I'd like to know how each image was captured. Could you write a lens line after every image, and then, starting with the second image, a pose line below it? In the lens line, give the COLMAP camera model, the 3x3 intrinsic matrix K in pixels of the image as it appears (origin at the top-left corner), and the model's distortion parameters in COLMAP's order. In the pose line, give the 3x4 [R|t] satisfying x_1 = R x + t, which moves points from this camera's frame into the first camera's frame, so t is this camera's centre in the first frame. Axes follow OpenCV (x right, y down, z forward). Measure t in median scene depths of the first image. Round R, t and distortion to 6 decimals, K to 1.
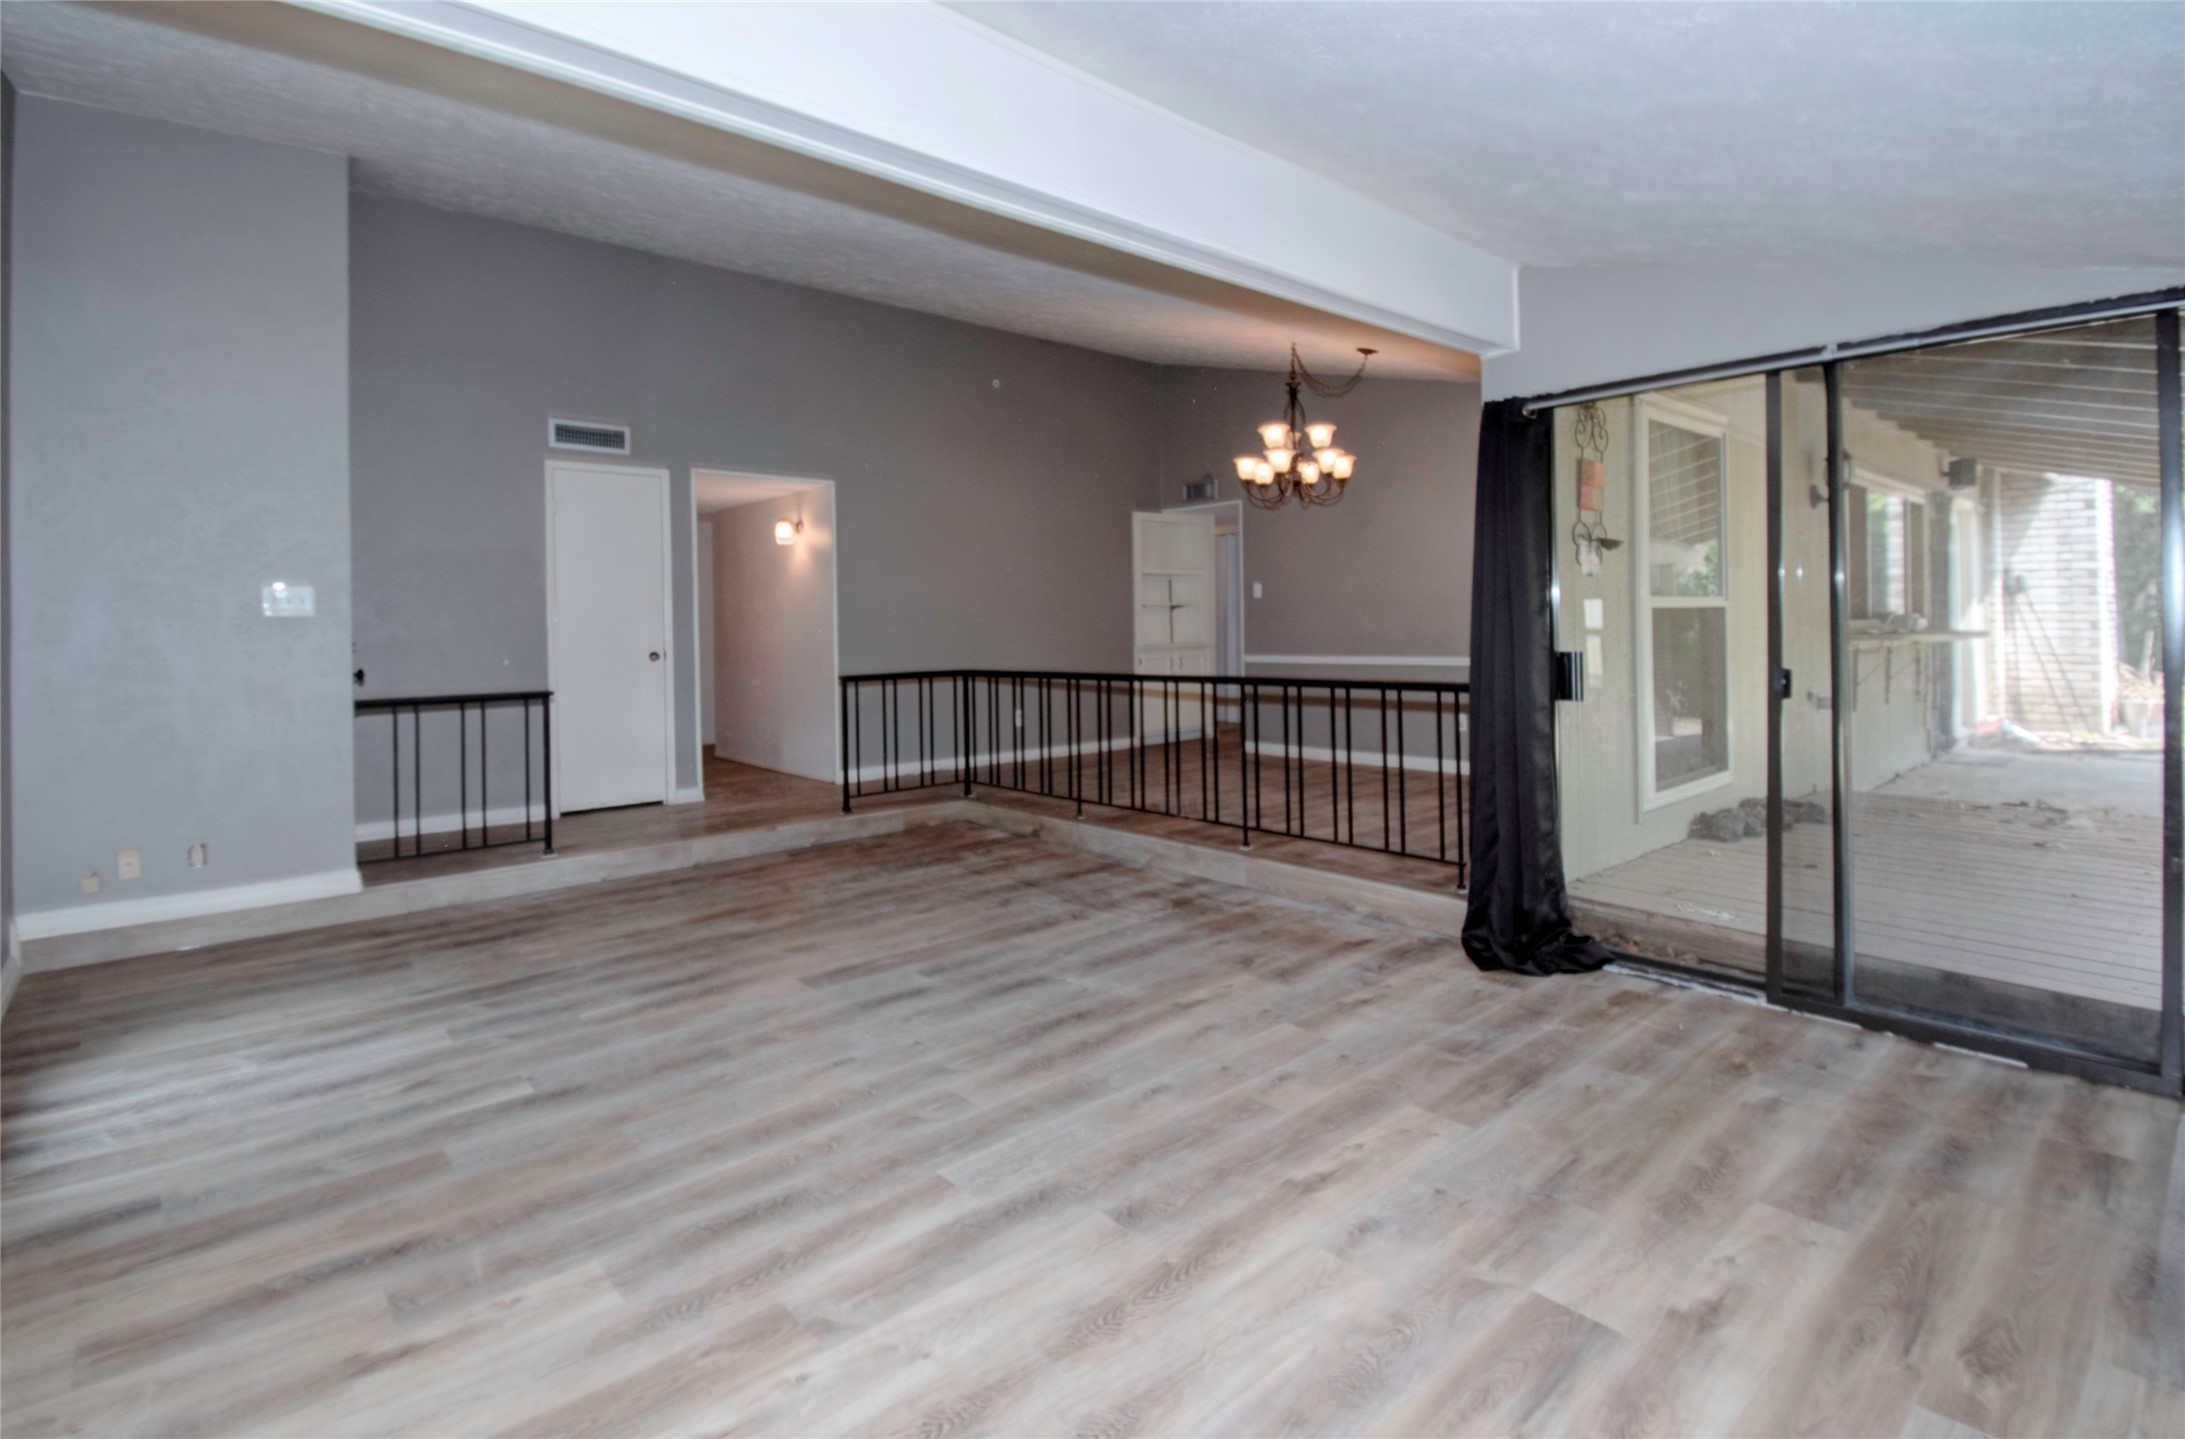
lens RADIAL K [[1016.5, 0, 1093.6], [0, 1016.5, 590.2], [0, 0, 1]] dist [0.015806, -0.017080]
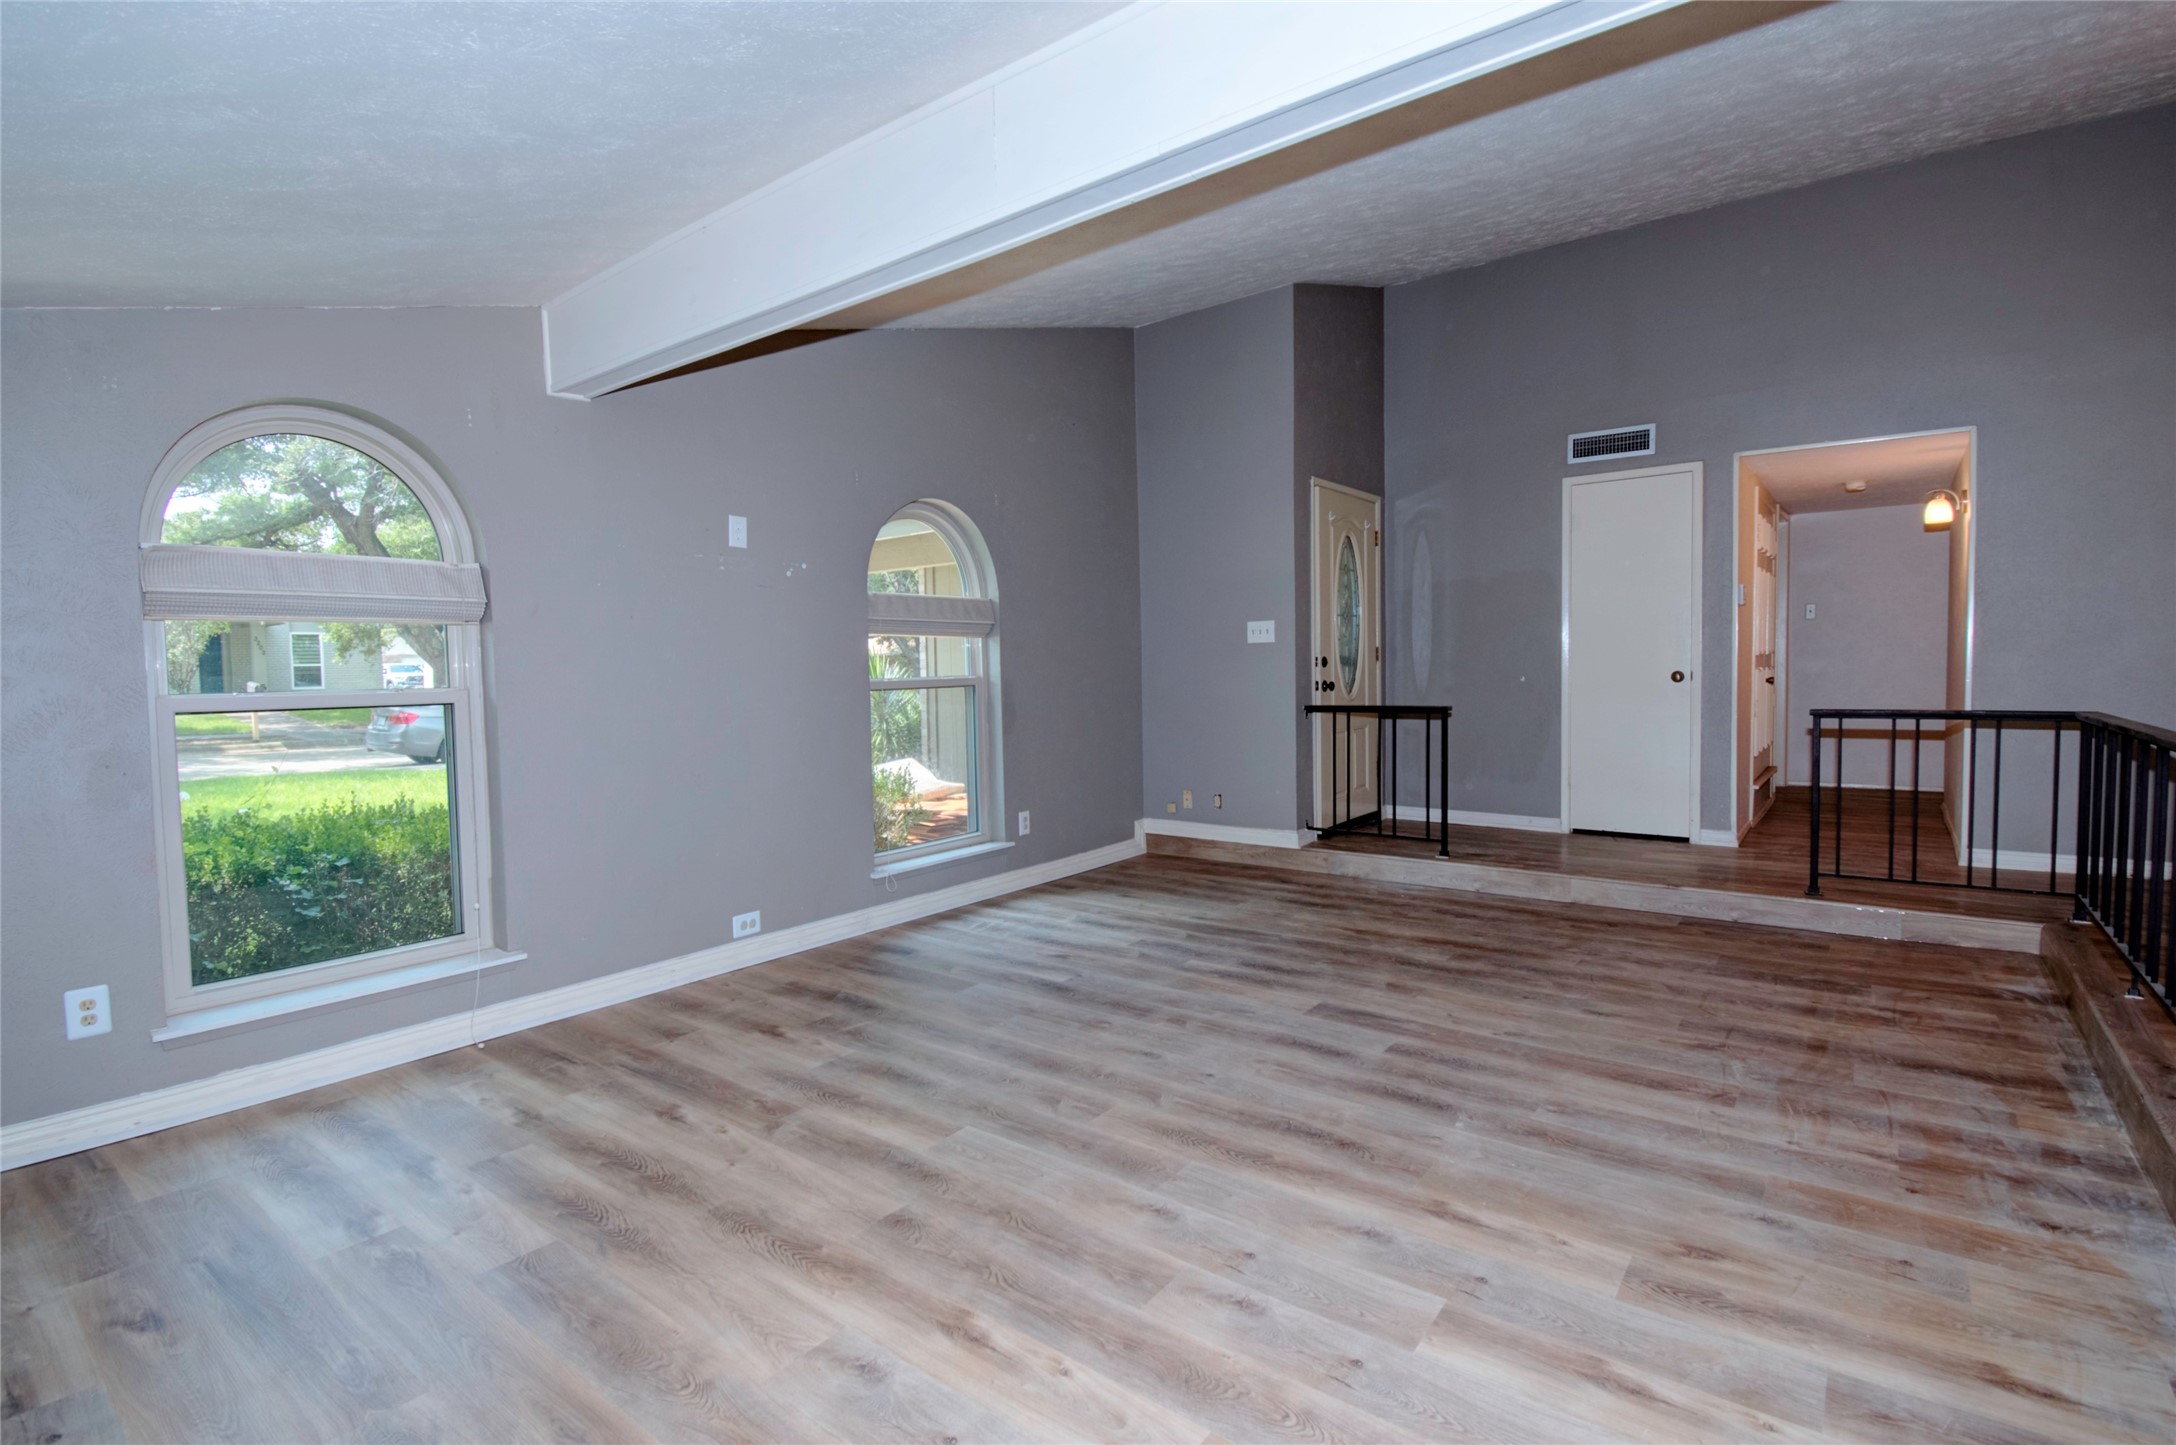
lens RADIAL K [[1019.4, 0, 1086.8], [0, 1019.4, 672.4], [0, 0, 1]] dist [0.019950, -0.024279]
pose [[0.195428, 0.021497, -0.980482, 0.761360], [0.049732, 0.998256, 0.031800, 0.014736], [0.979456, -0.054976, 0.194018, 0.702858]]
